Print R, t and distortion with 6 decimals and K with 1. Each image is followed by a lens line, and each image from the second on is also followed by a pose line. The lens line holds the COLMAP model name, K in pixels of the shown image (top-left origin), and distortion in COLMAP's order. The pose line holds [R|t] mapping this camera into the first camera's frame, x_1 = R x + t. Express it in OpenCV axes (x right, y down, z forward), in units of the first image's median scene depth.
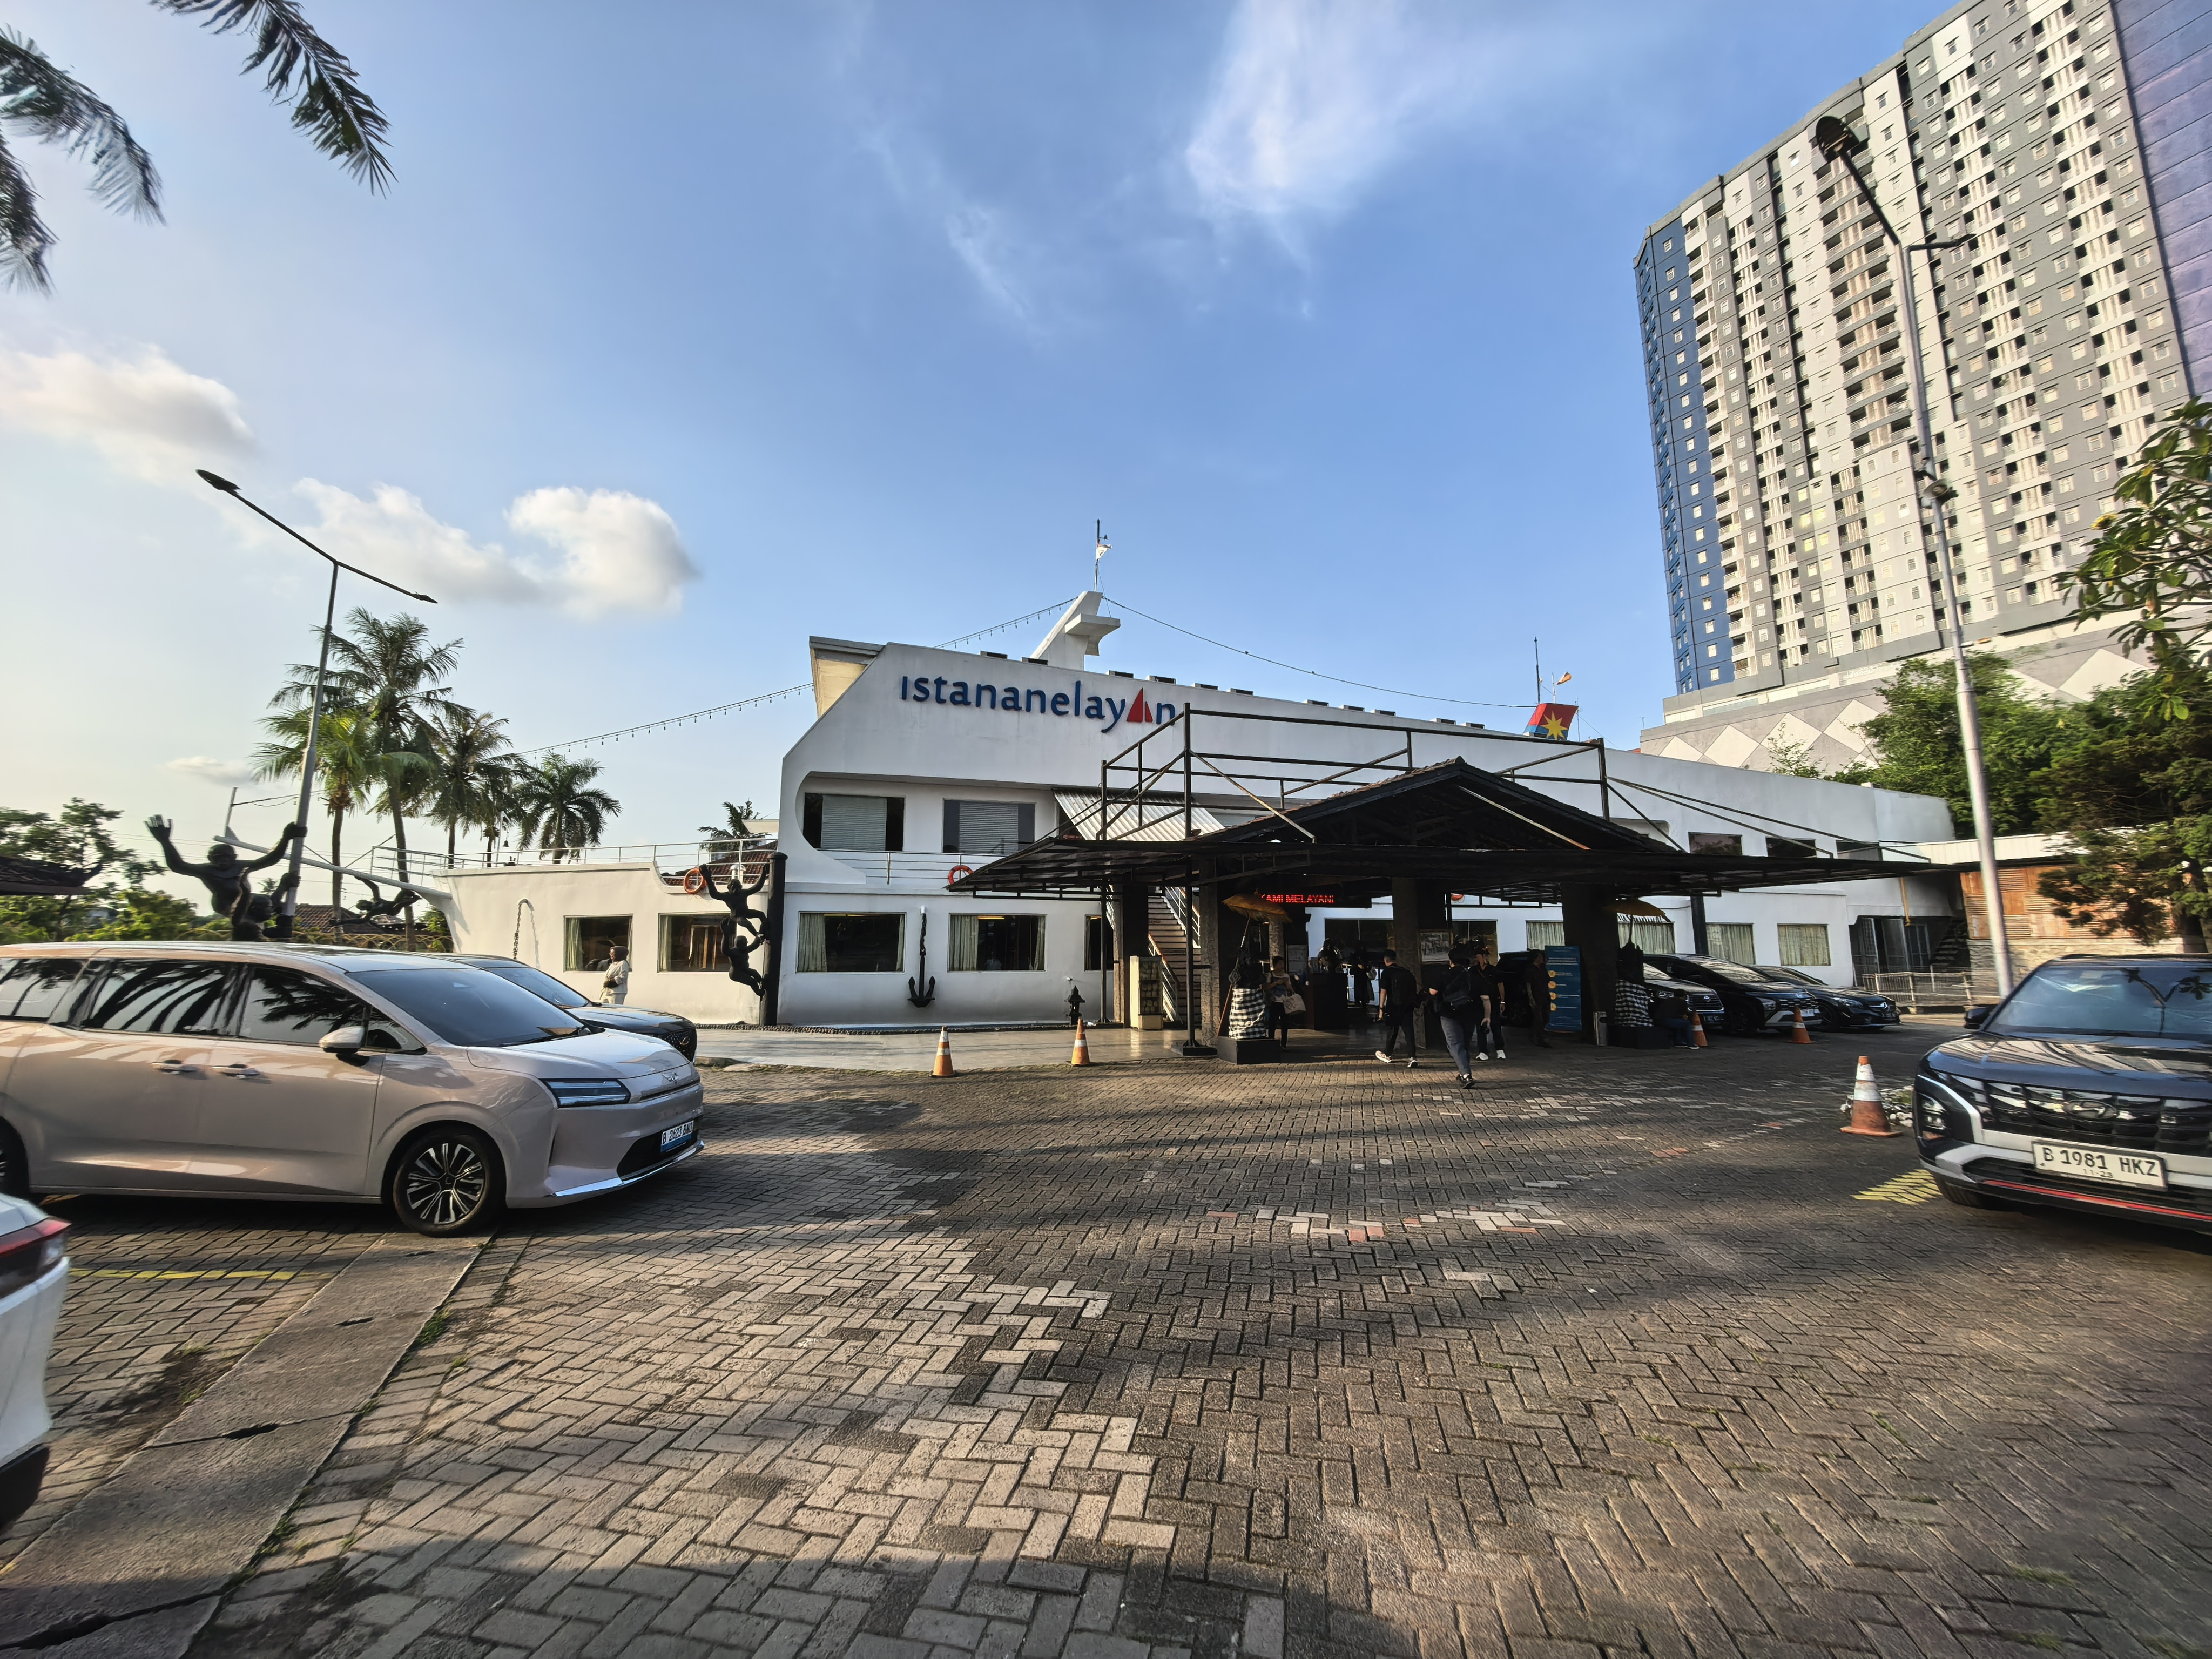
lens RADIAL K [[886.9, 0, 1102.6], [0, 886.9, 832.7], [0, 0, 1]] dist [-0.000218, -0.000322]
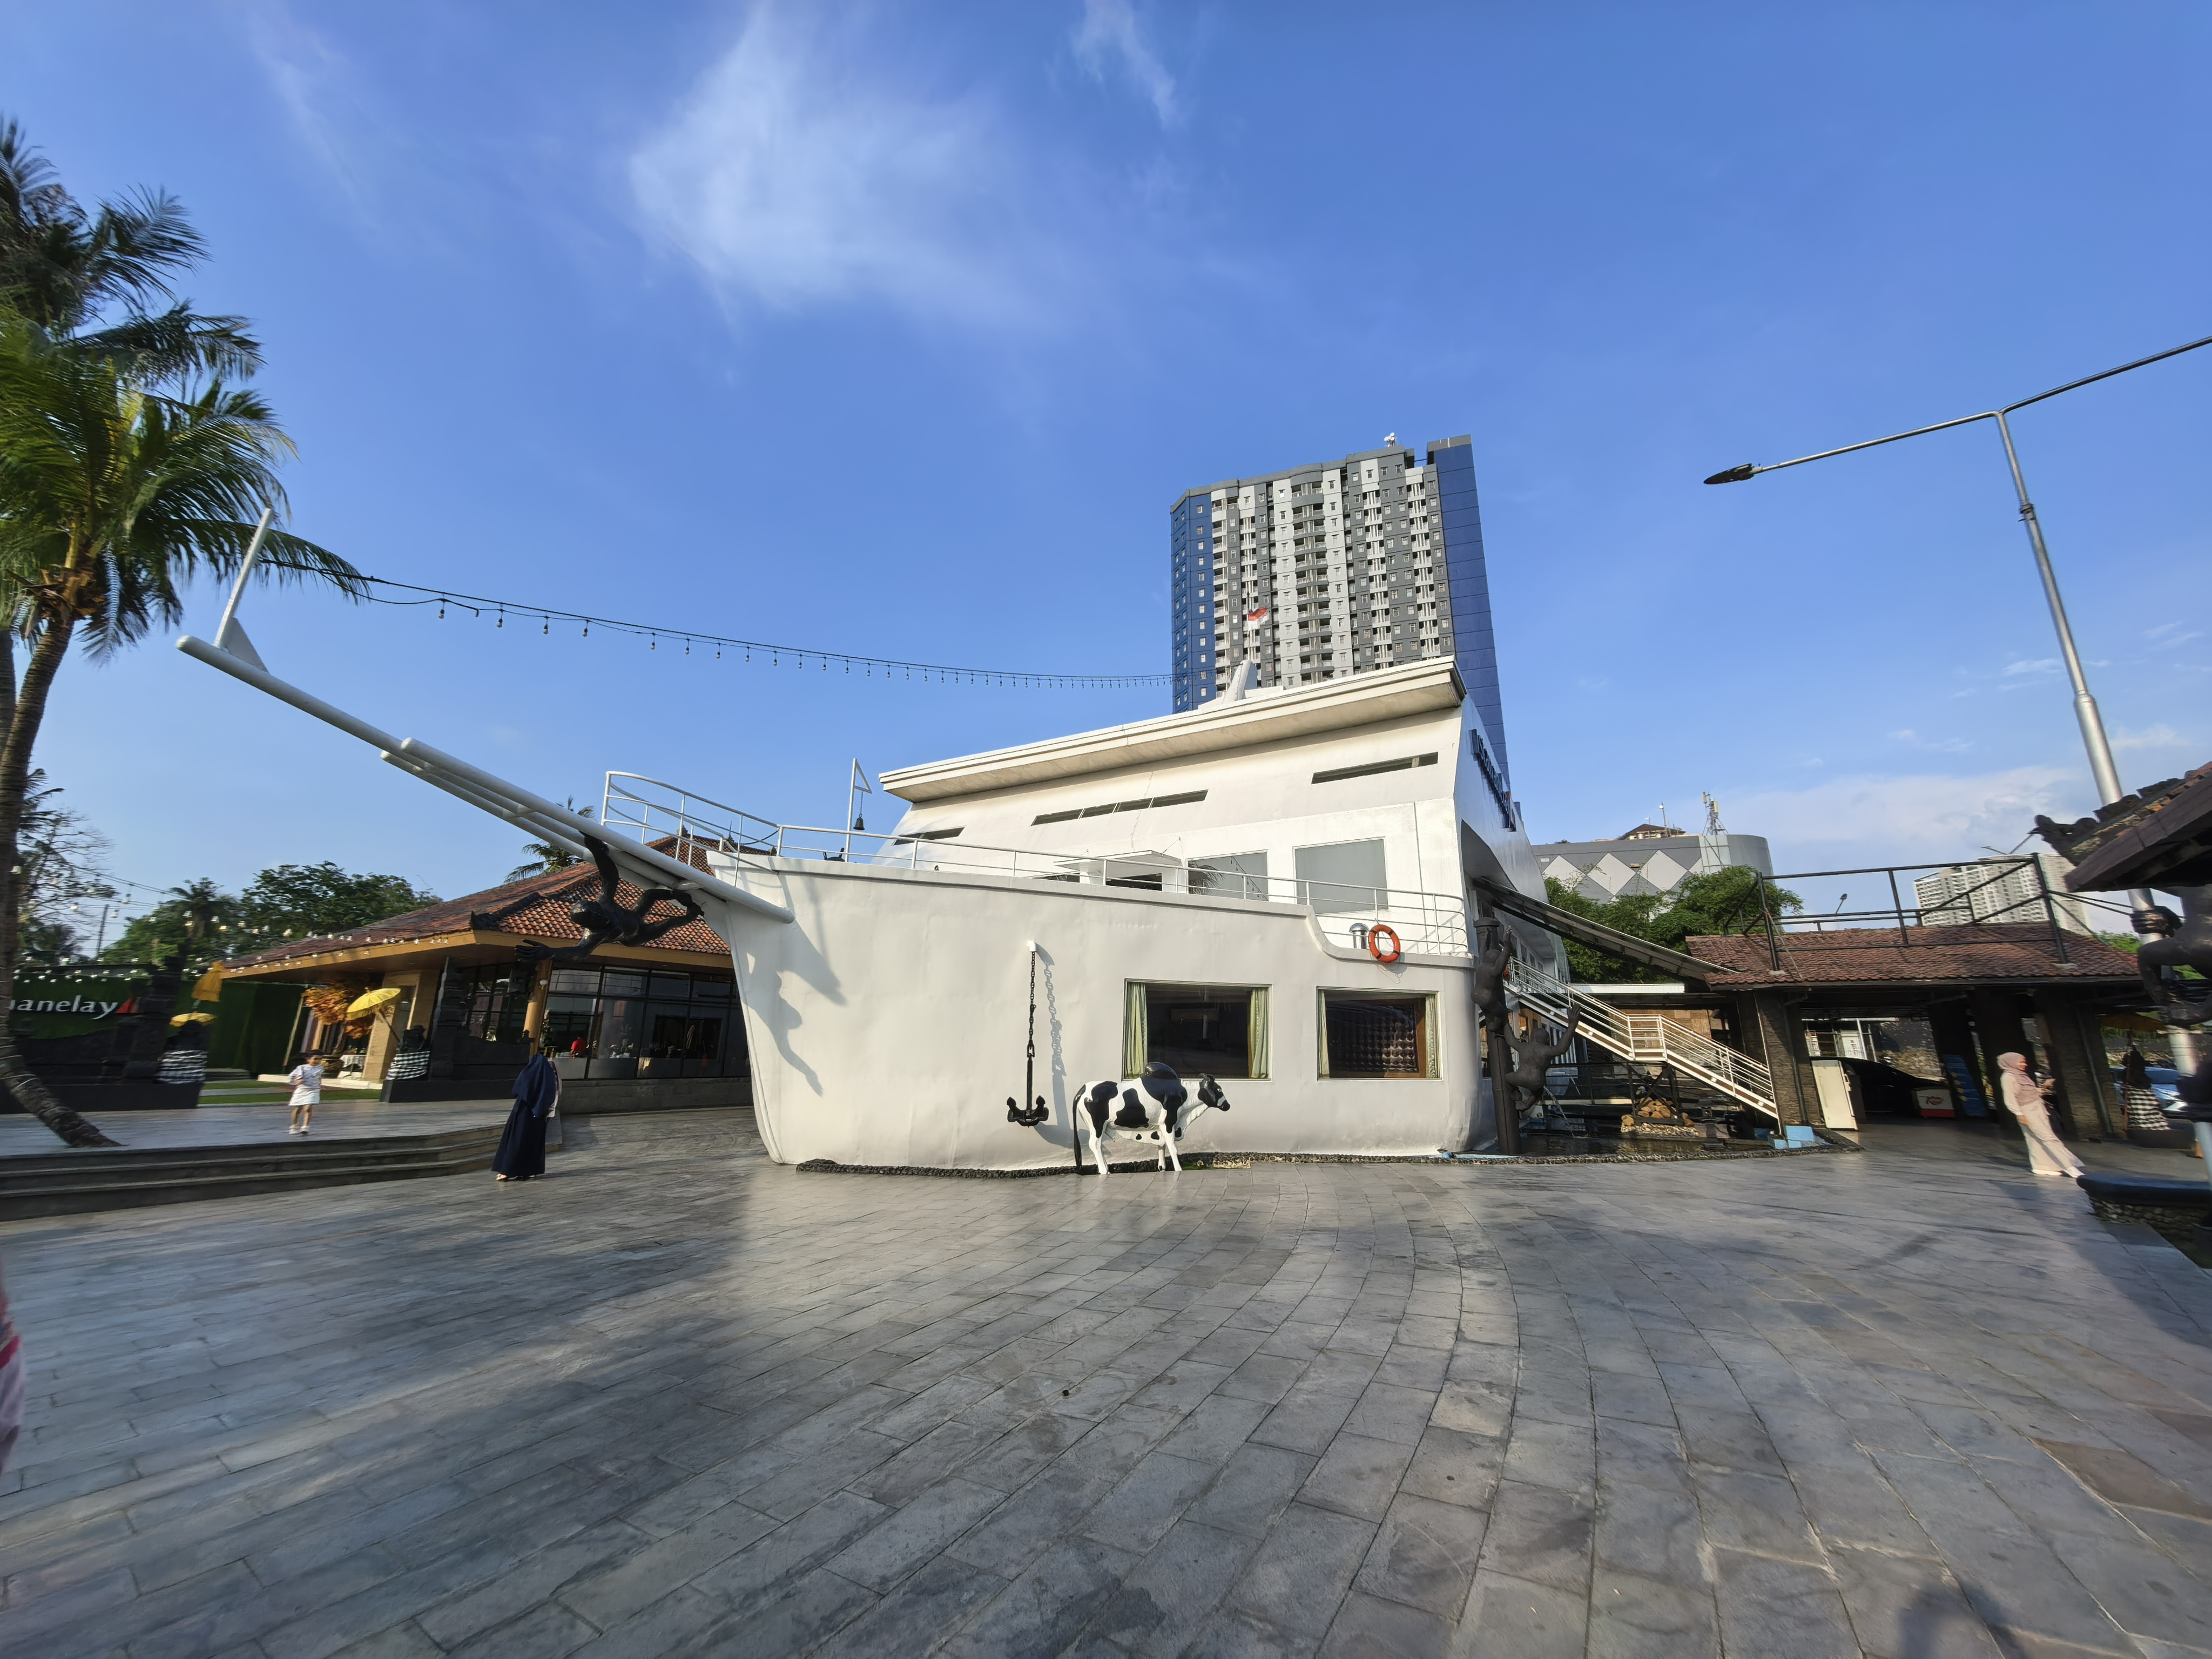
lens RADIAL K [[886.9, 0, 1111.3], [0, 886.9, 827.0], [0, 0, 1]] dist [-0.000218, -0.000322]
pose [[0.737078, 0.180841, 0.651162, -0.250320], [-0.109288, 0.982746, -0.149222, 0.019637], [-0.666912, 0.038824, 0.744124, 0.122024]]
